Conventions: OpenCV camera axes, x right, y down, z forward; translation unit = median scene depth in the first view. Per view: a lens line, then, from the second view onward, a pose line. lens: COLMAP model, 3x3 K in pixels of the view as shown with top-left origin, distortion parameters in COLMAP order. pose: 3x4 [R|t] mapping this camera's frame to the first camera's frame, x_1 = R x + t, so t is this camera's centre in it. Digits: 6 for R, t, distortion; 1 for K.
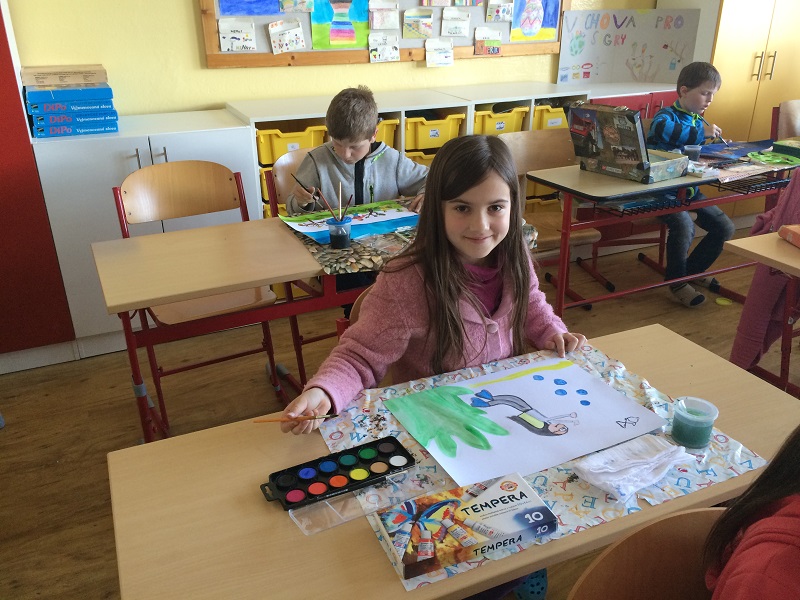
lens RADIAL K [[682.0, 0, 403.3], [0, 682.0, 304.3], [0, 0, 1]] dist [0.086451, -0.099887]
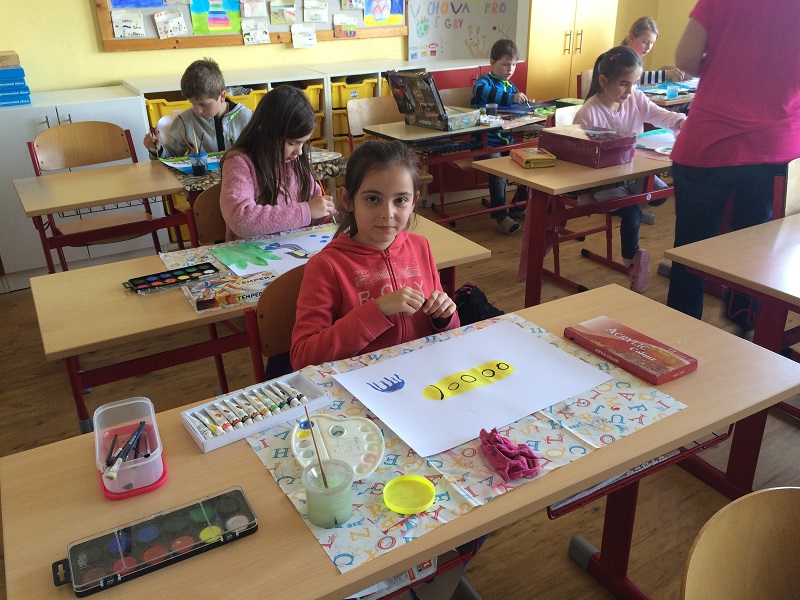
lens RADIAL K [[682.0, 0, 399.2], [0, 682.0, 301.3], [0, 0, 1]] dist [0.086451, -0.099887]
pose [[0.995728, -0.052340, 0.076065, 0.138245], [0.051607, 0.998600, 0.011581, 0.129299], [-0.076564, -0.007606, 0.997036, -0.306924]]
